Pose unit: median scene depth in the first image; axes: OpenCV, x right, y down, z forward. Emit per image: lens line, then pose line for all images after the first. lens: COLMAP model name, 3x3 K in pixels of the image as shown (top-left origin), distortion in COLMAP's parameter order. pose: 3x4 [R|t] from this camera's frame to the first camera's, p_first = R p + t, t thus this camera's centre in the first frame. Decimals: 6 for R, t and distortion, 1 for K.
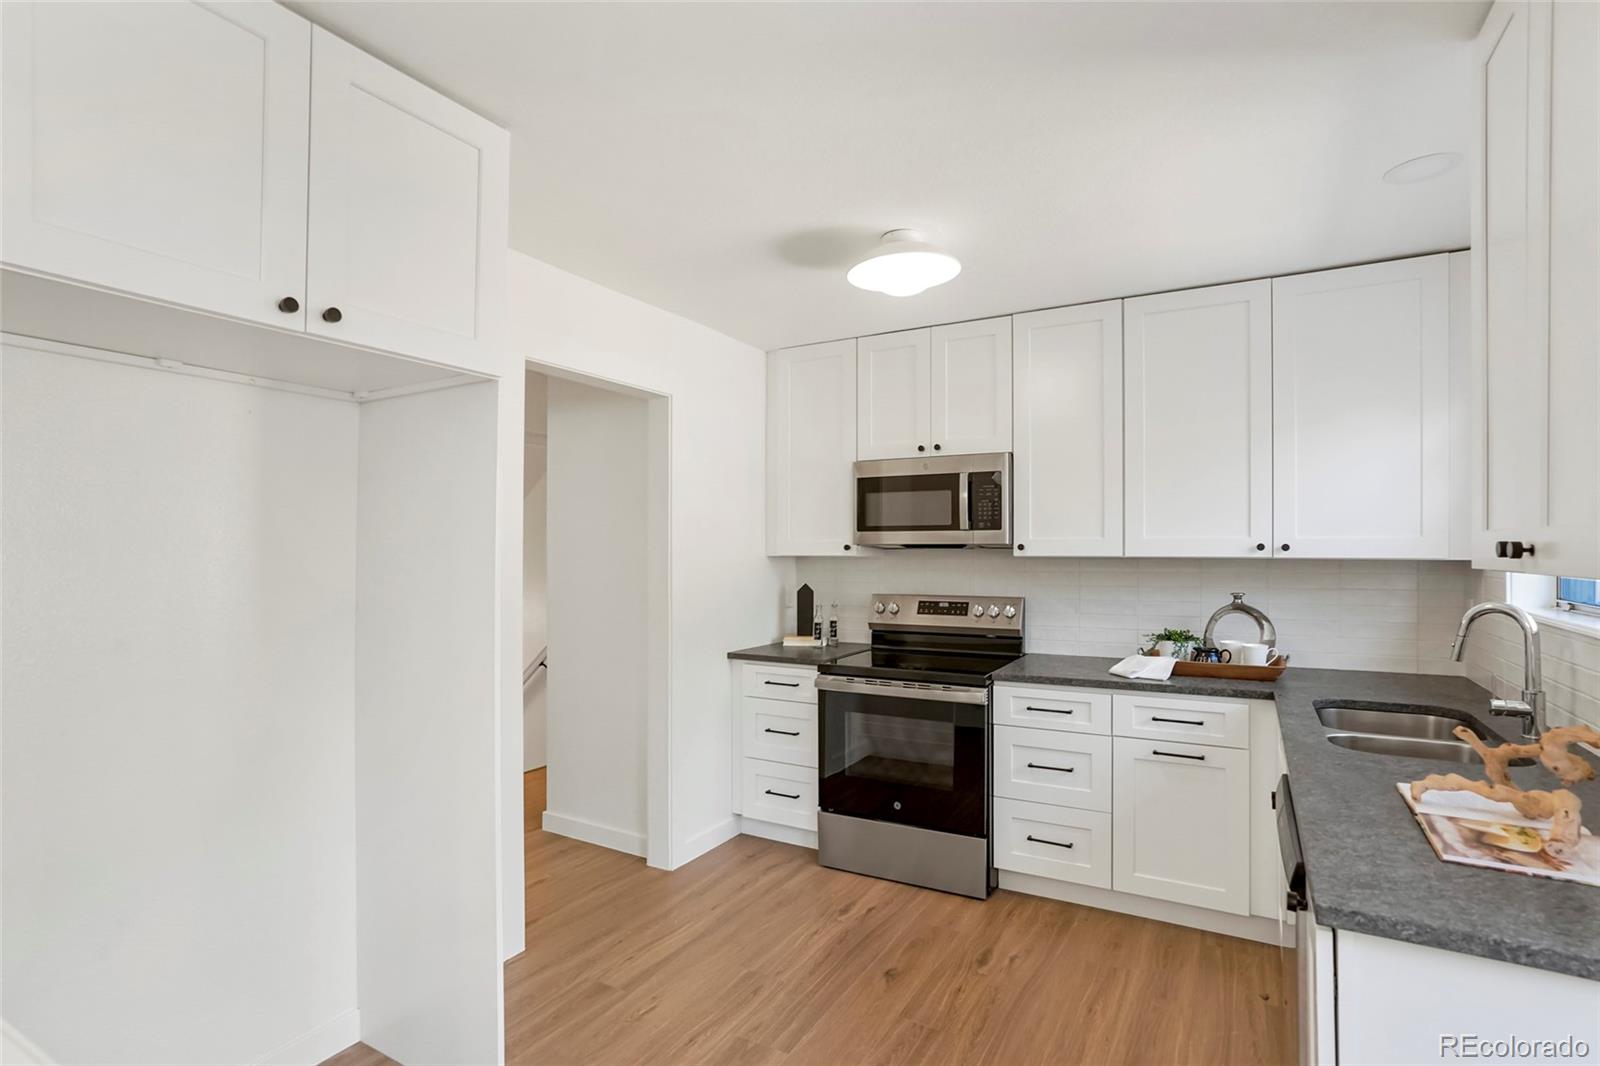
lens RADIAL K [[784.4, 0, 799.5], [0, 784.4, 540.0], [0, 0, 1]] dist [-0.046794, 0.027559]
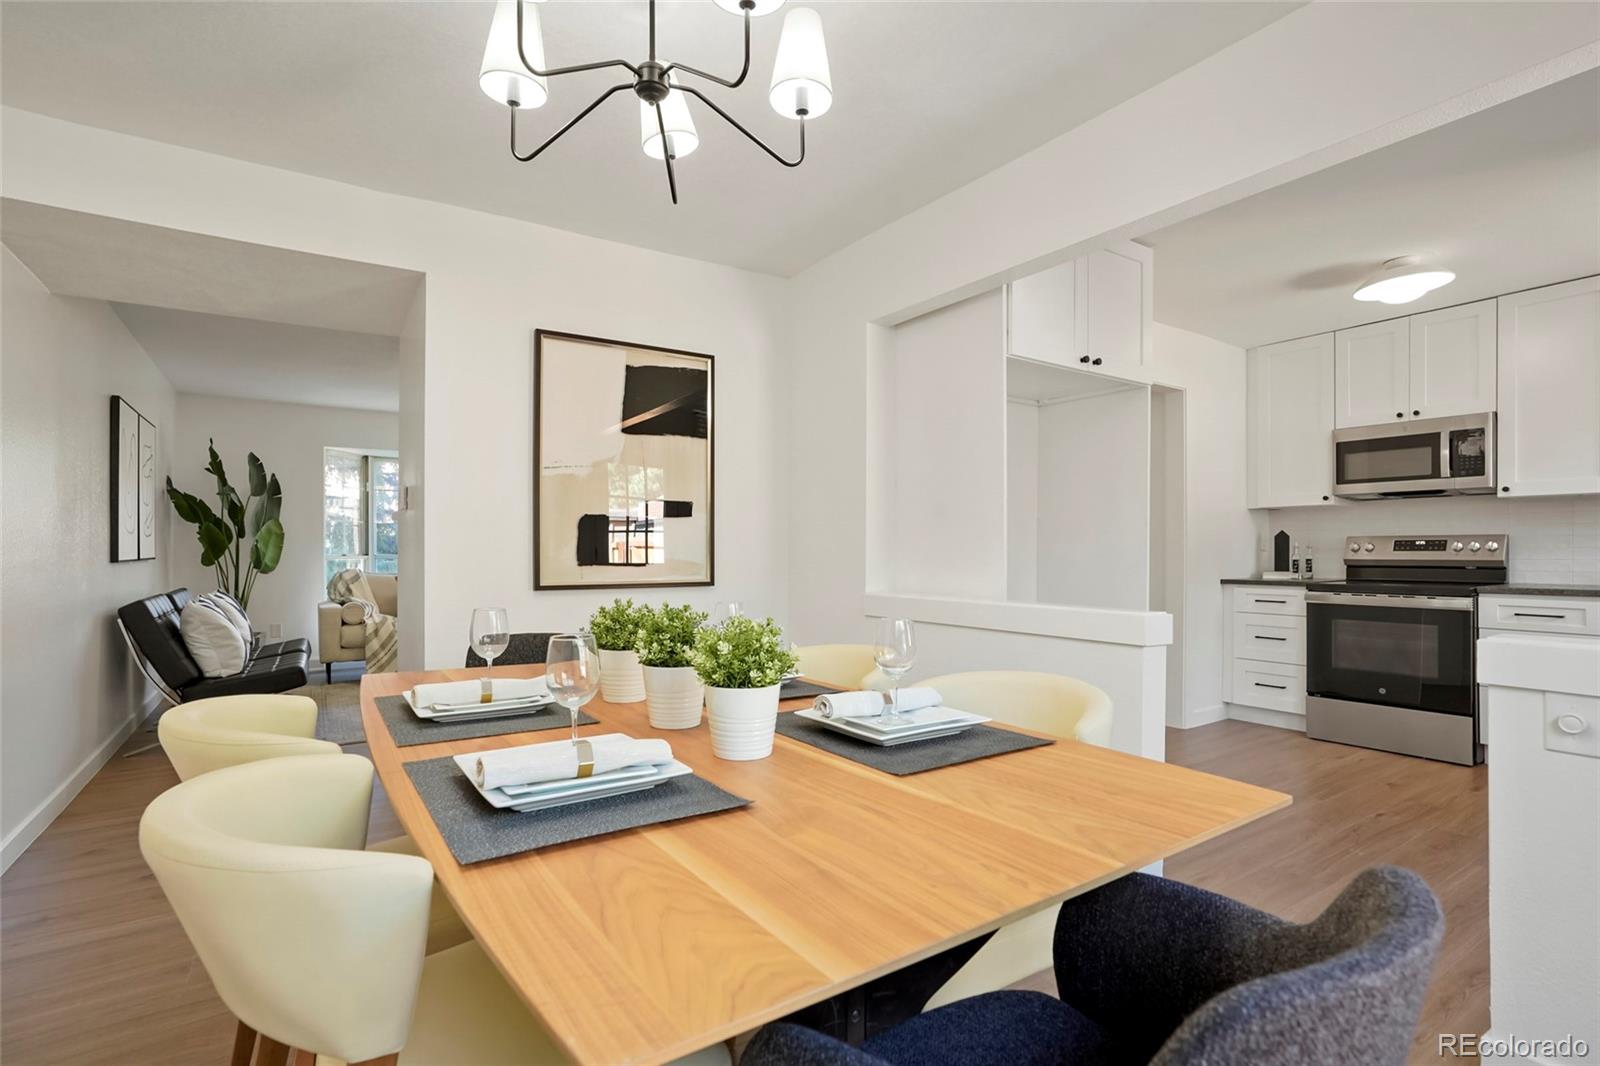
lens RADIAL K [[757.6, 0, 804.4], [0, 757.6, 546.4], [0, 0, 1]] dist [-0.043660, 0.022980]
pose [[0.897276, -0.002197, -0.441465, -0.178515], [0.006958, 0.999934, 0.009166, 0.077003], [0.441416, -0.011296, 0.897232, -0.495835]]
